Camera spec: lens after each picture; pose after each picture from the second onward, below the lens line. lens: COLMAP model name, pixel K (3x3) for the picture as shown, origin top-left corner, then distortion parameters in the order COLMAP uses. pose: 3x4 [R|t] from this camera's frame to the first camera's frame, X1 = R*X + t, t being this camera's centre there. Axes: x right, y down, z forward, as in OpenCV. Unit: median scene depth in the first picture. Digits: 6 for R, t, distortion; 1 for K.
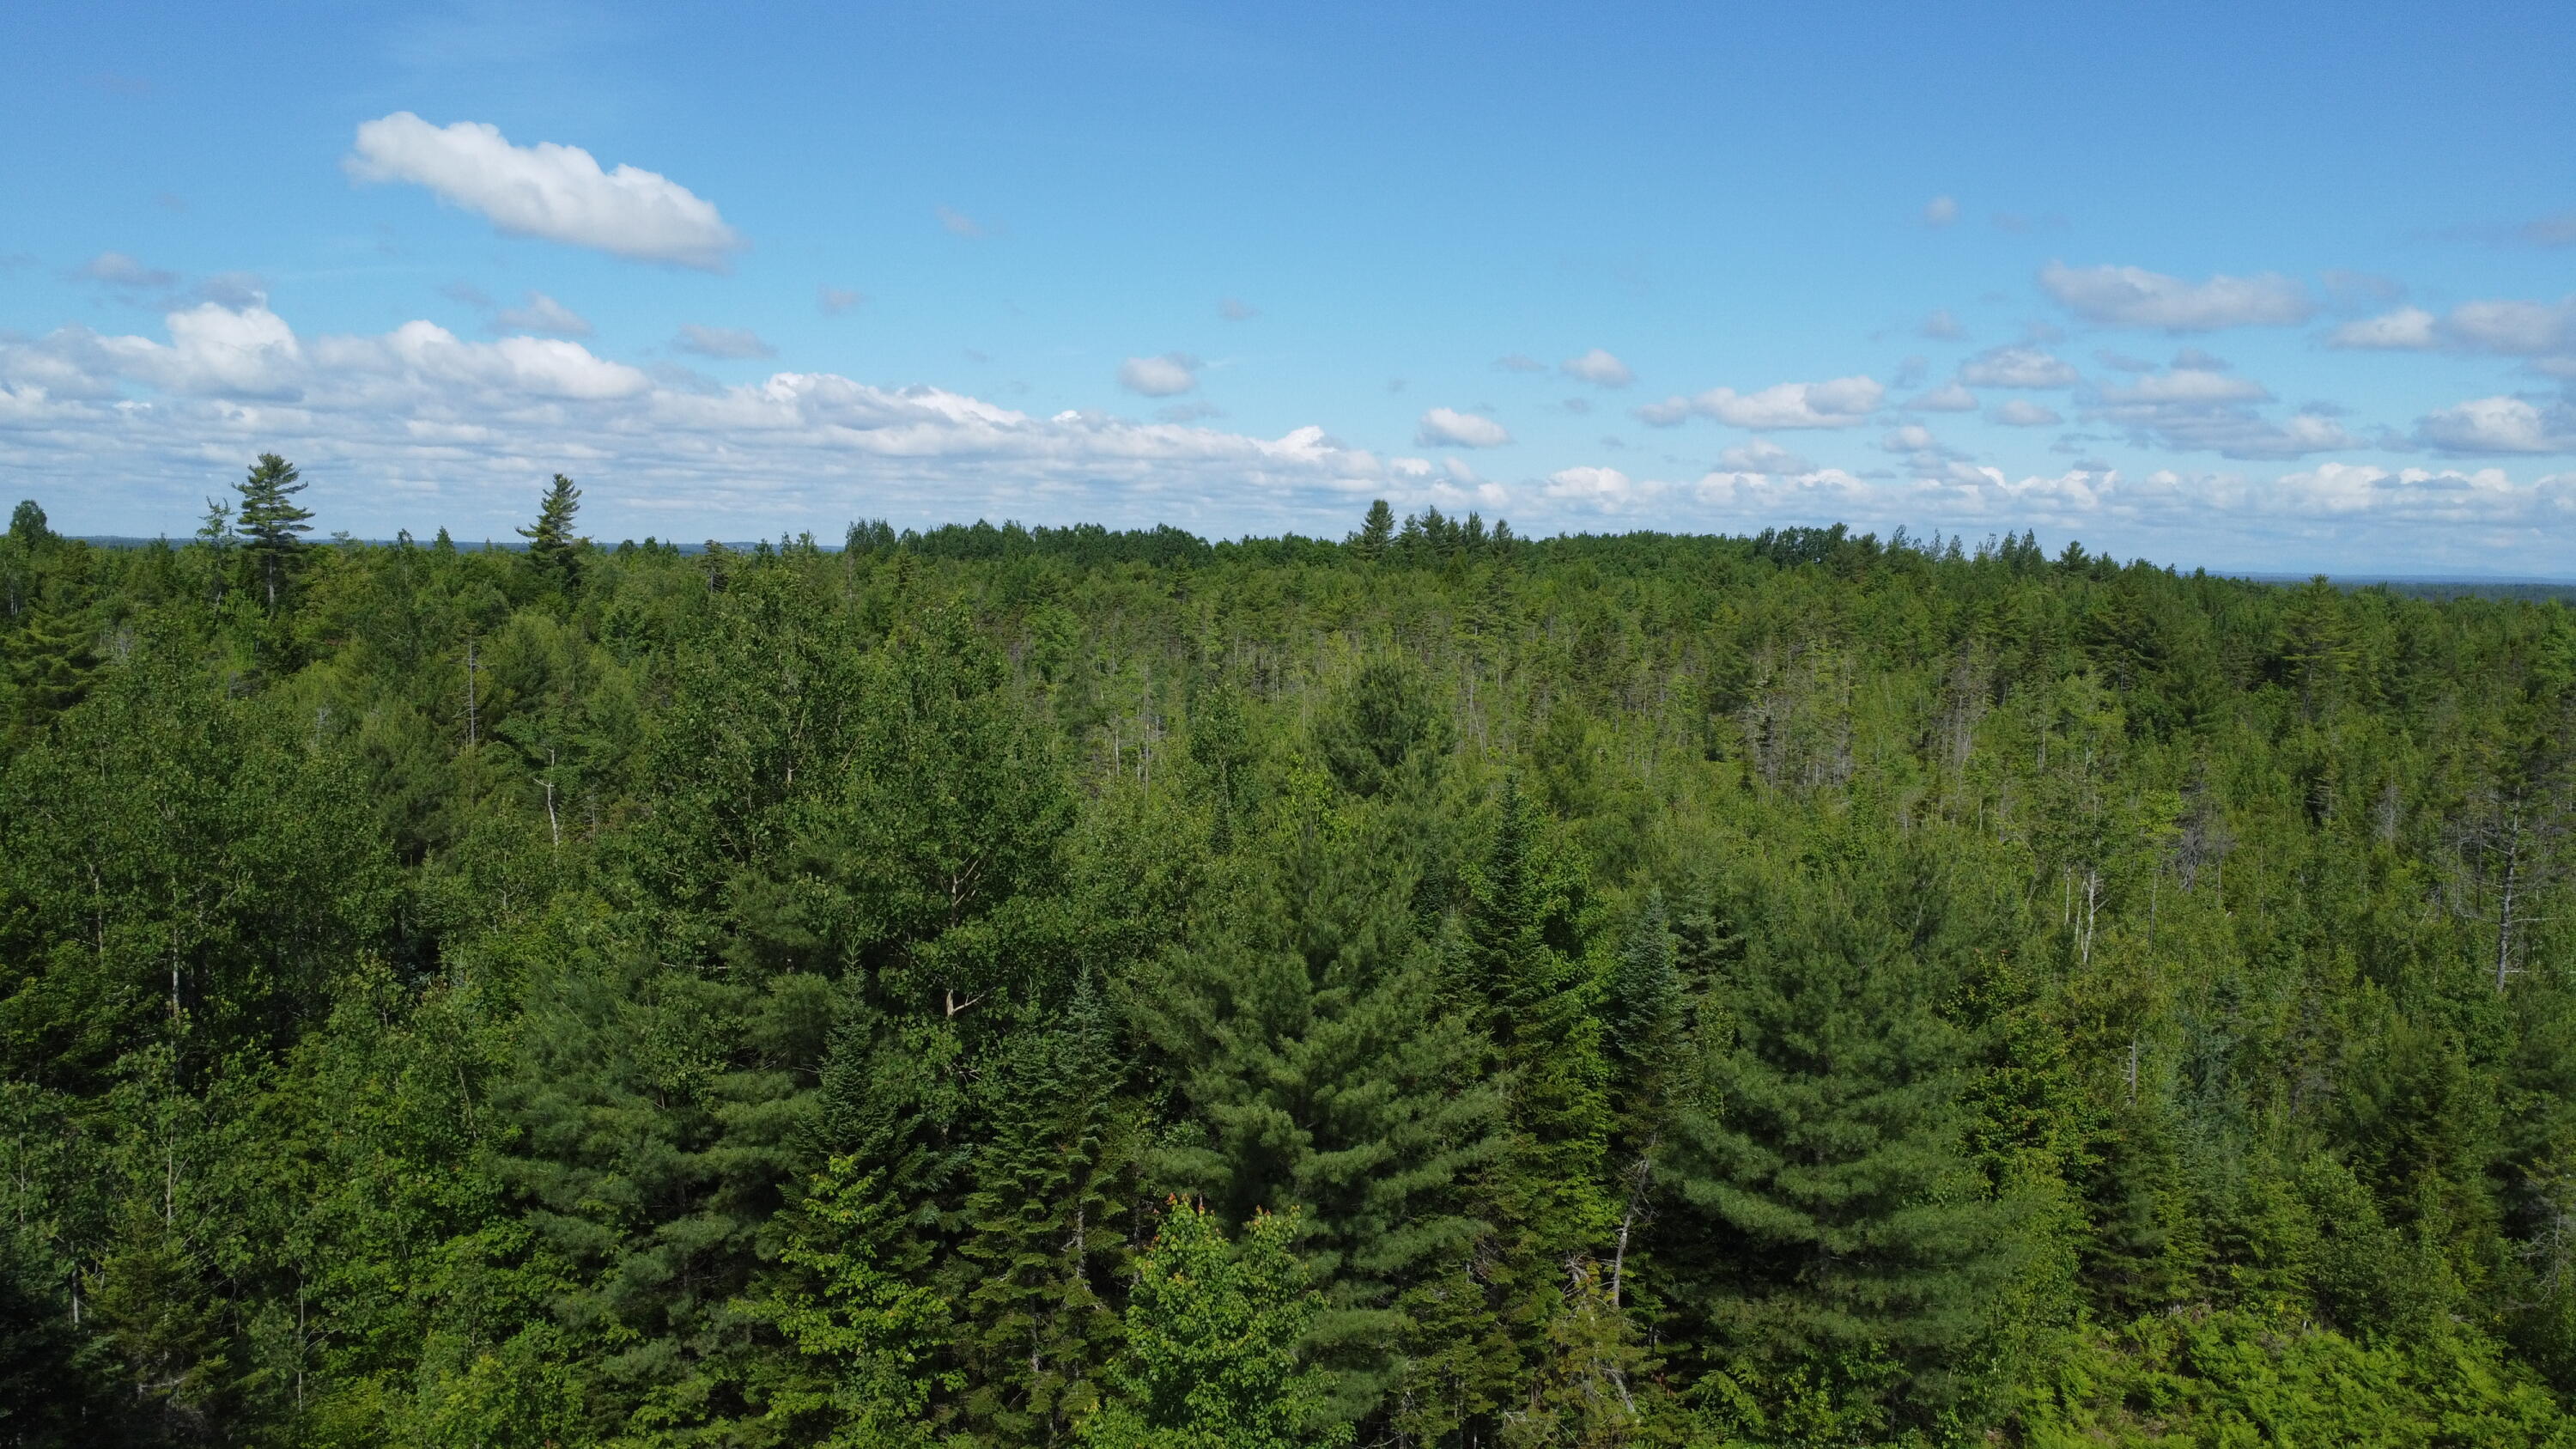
lens RADIAL K [[1868.8, 0, 1293.4], [0, 1868.8, 725.5], [0, 0, 1]] dist [-0.019580, -0.022824]
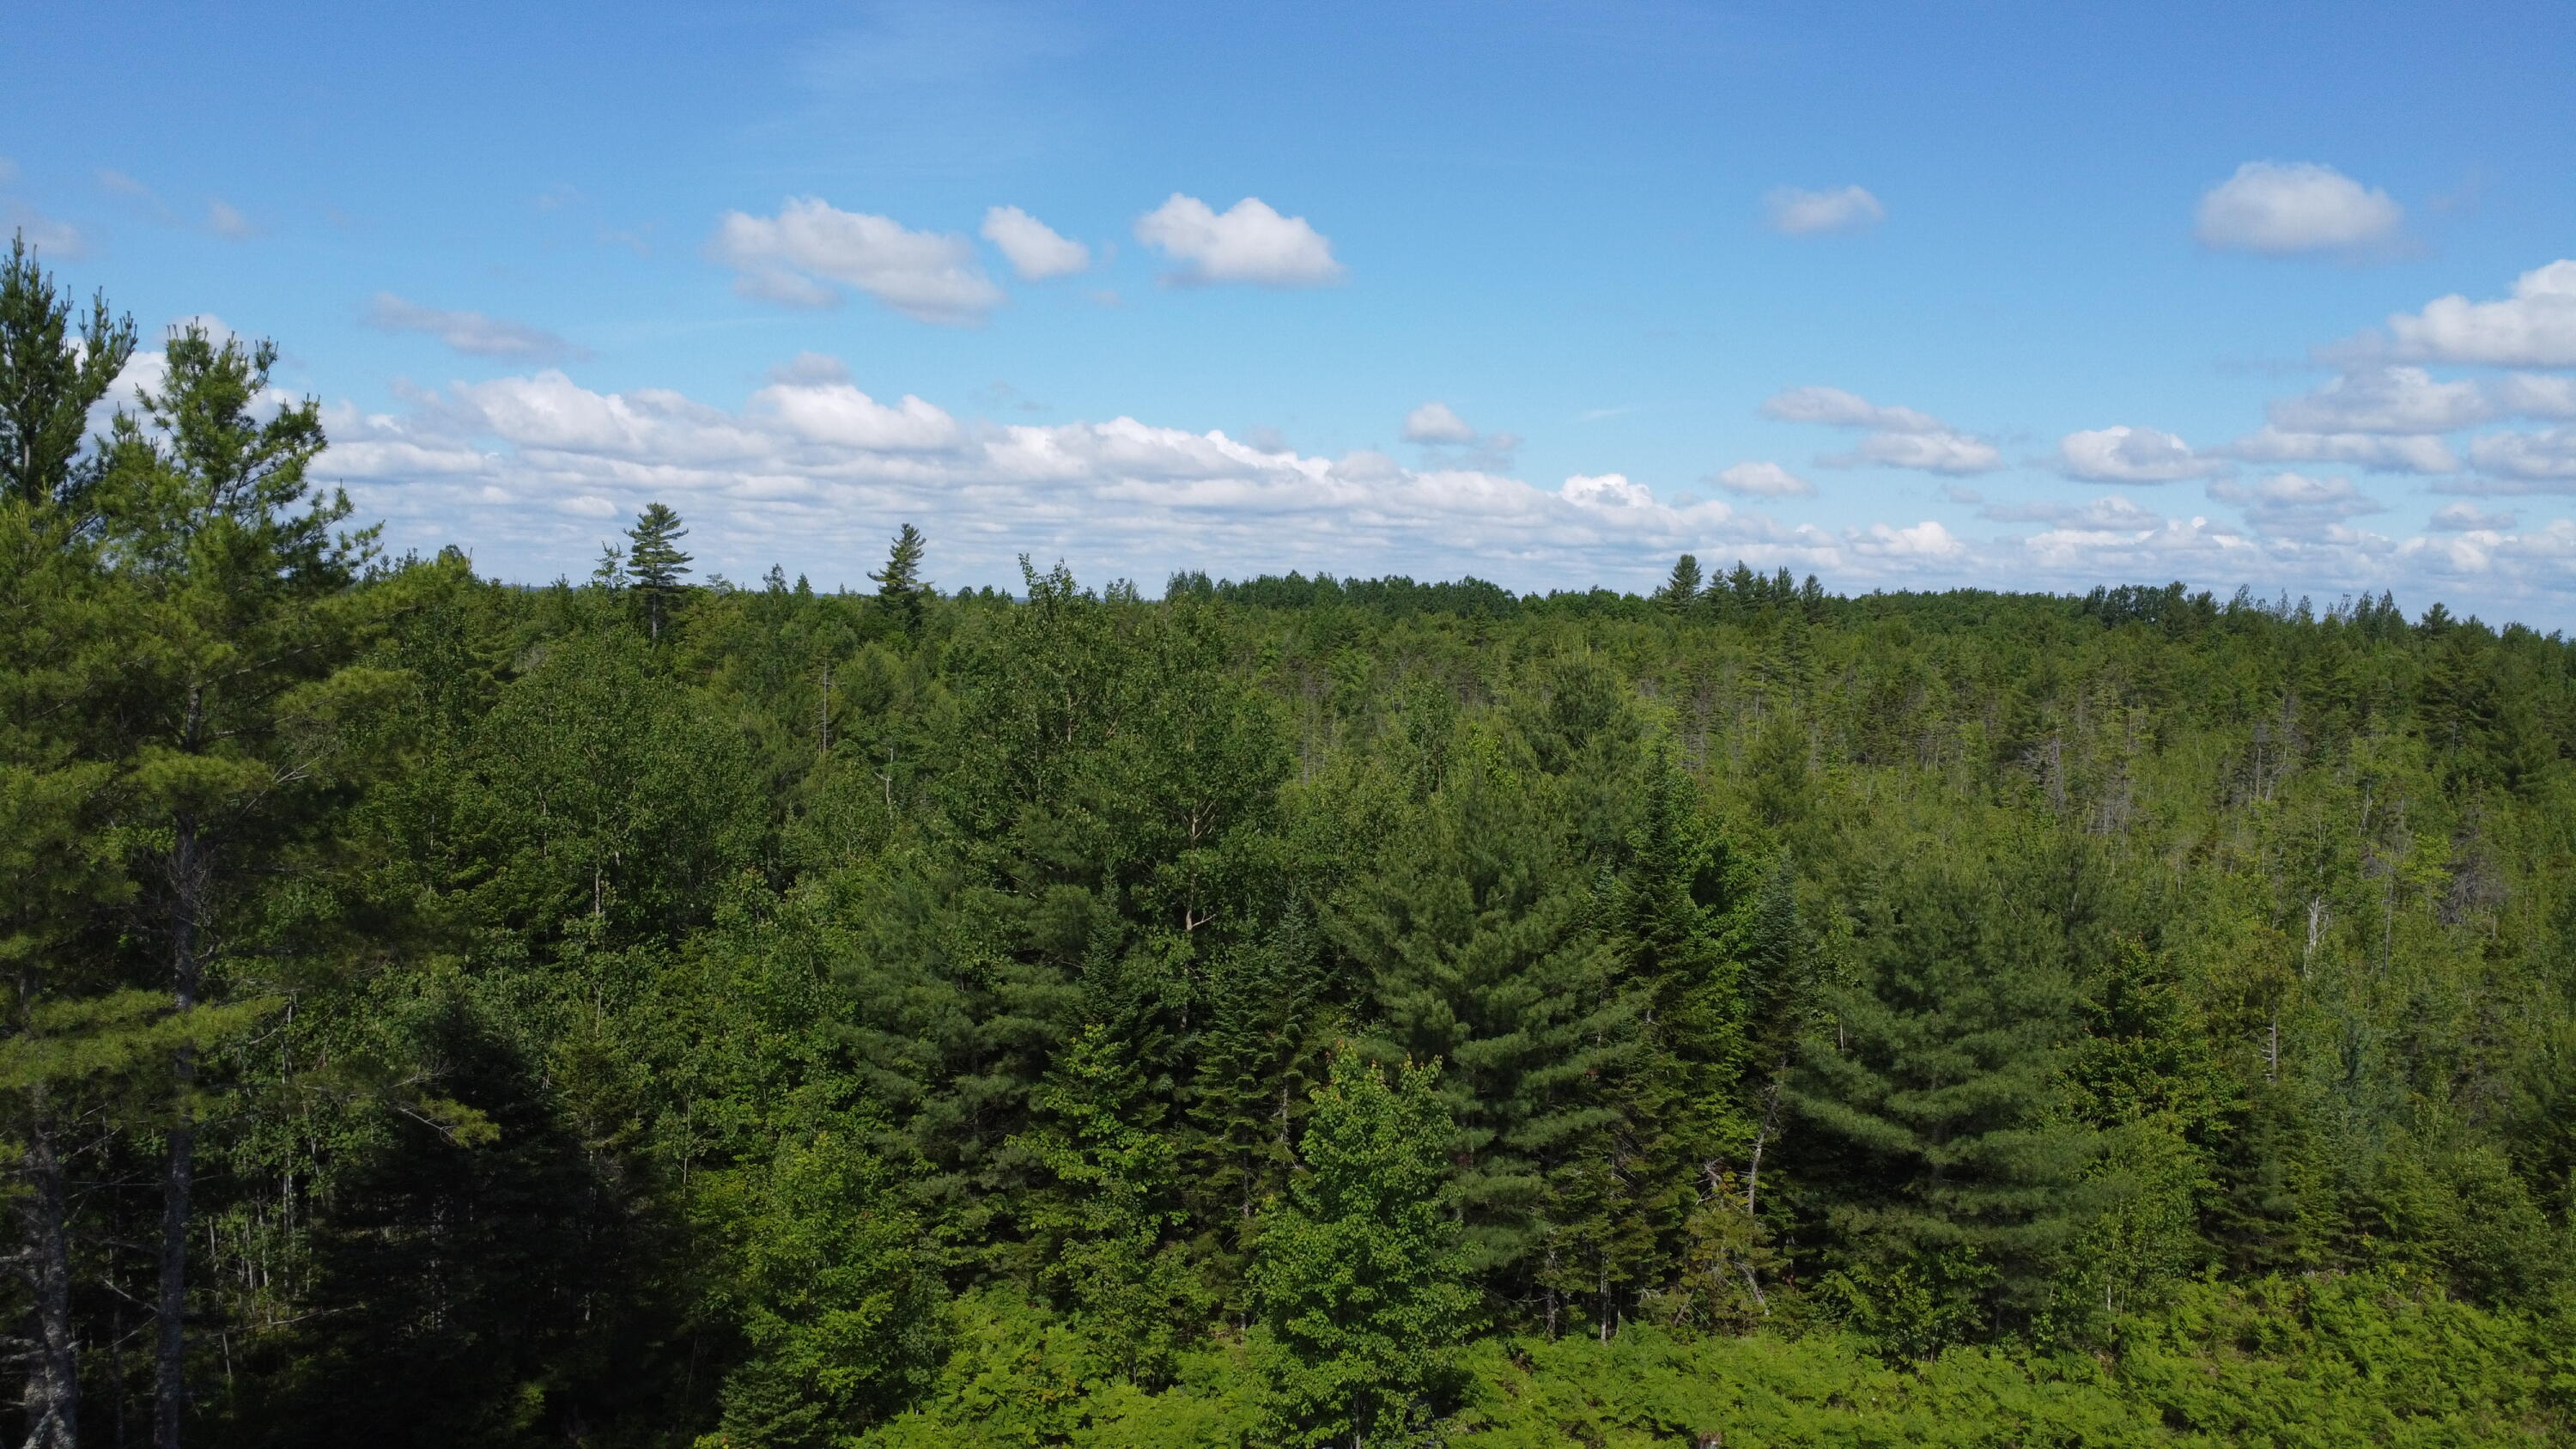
lens RADIAL K [[1868.8, 0, 1293.4], [0, 1868.8, 725.5], [0, 0, 1]] dist [-0.019580, -0.022824]
pose [[0.985572, 0.020344, -0.168031, 0.080299], [-0.025512, 0.999264, -0.028655, 0.049897], [0.167324, 0.032529, 0.985365, -0.188172]]
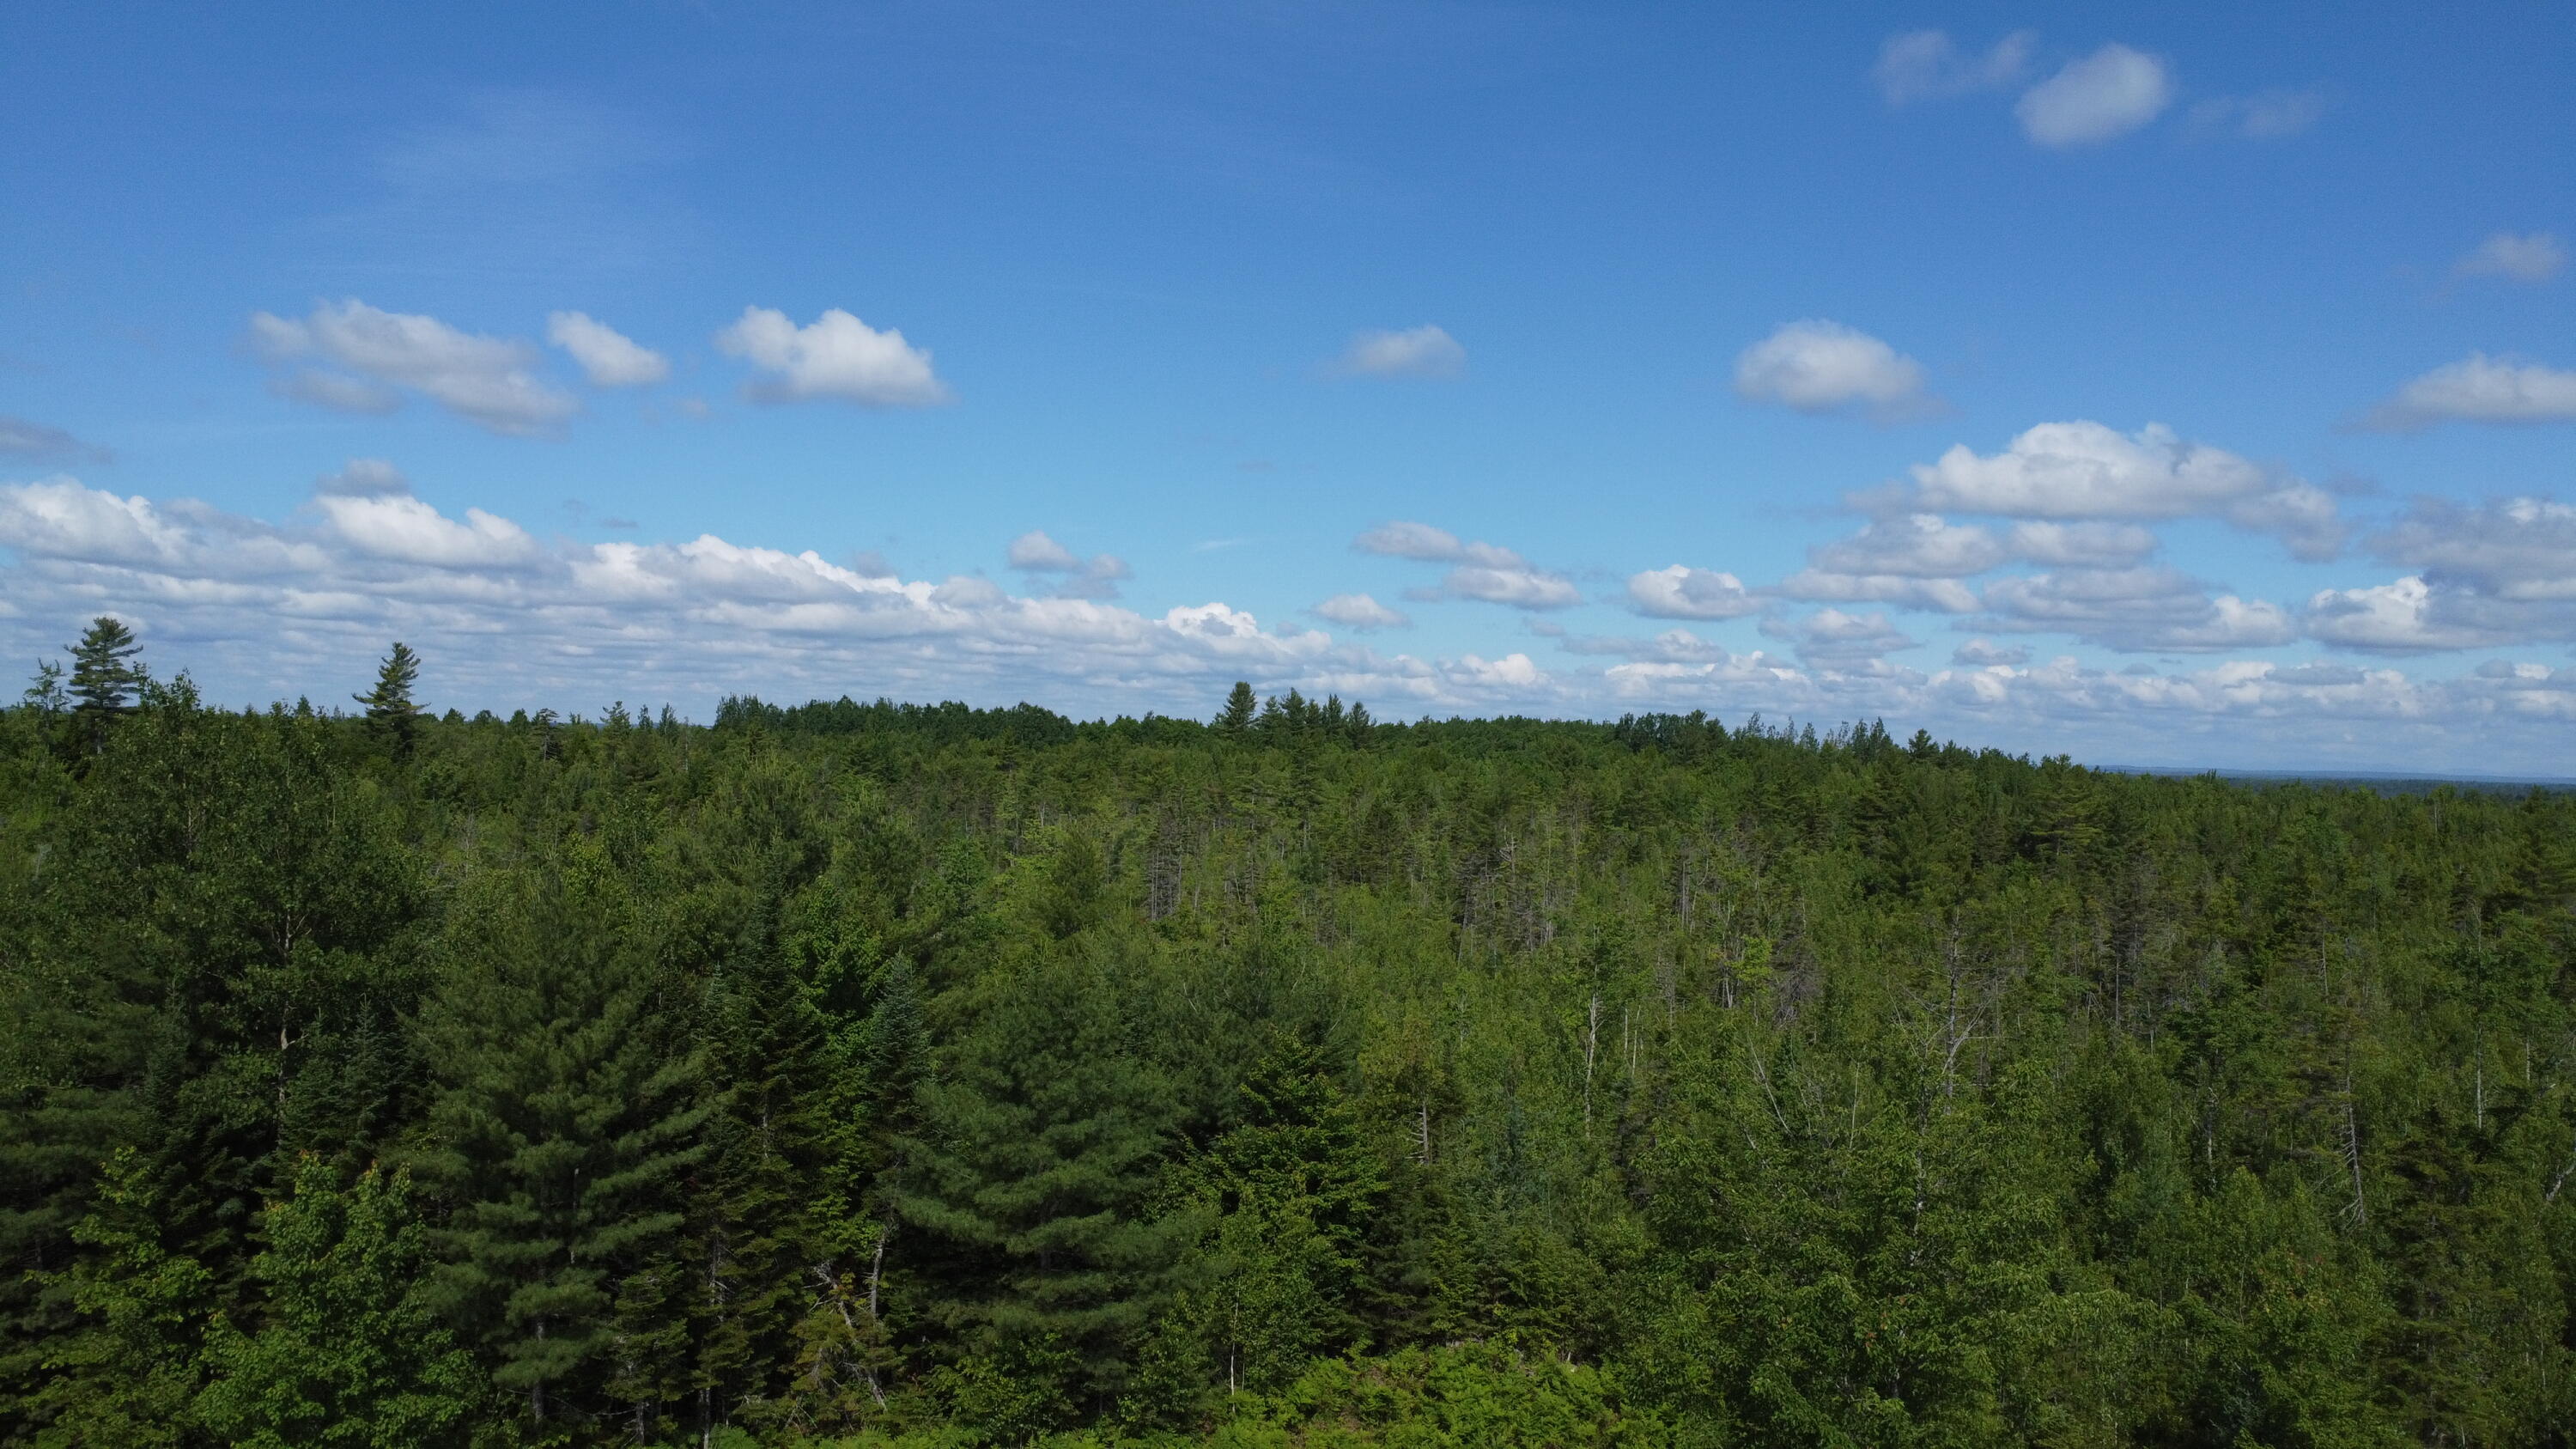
lens RADIAL K [[1876.5, 0, 1300.1], [0, 1876.5, 731.9], [0, 0, 1]] dist [-0.022125, -0.024819]
pose [[0.999156, 0.011006, 0.039578, 0.382785], [-0.007132, 0.995288, -0.096704, 0.058830], [-0.040456, 0.096340, 0.994526, -0.208570]]
